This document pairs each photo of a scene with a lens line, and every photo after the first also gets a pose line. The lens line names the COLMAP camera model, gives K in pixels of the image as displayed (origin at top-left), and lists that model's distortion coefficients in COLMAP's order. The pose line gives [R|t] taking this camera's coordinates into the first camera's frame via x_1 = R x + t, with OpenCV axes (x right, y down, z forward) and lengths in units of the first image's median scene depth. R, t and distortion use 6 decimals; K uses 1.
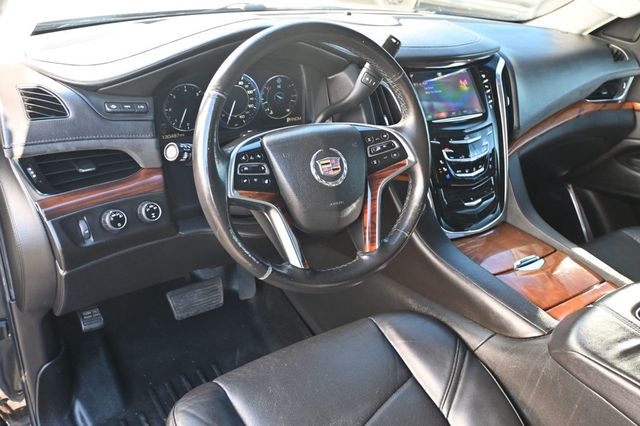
lens RADIAL K [[572.4, 0, 320.0], [0, 572.4, 213.0], [0, 0, 1]] dist [0.003525, 0.001015]
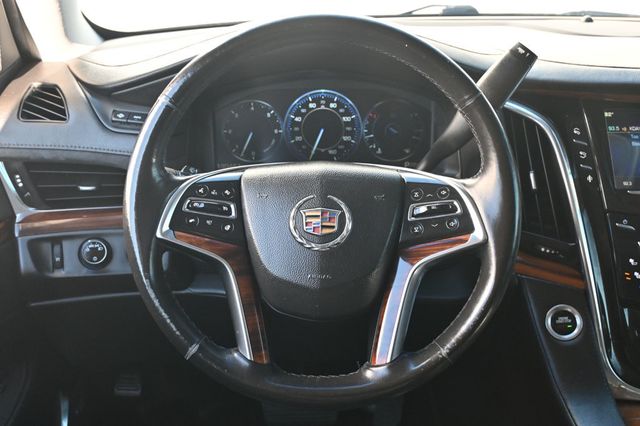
lens RADIAL K [[845.8, 0, 320.0], [0, 845.8, 213.0], [0, 0, 1]] dist [-0.011836, -0.037019]
pose [[0.832975, 0.127691, -0.538375, 0.508773], [-0.198406, 0.977231, -0.075197, -0.014485], [0.516515, 0.169454, 0.839344, 0.146931]]
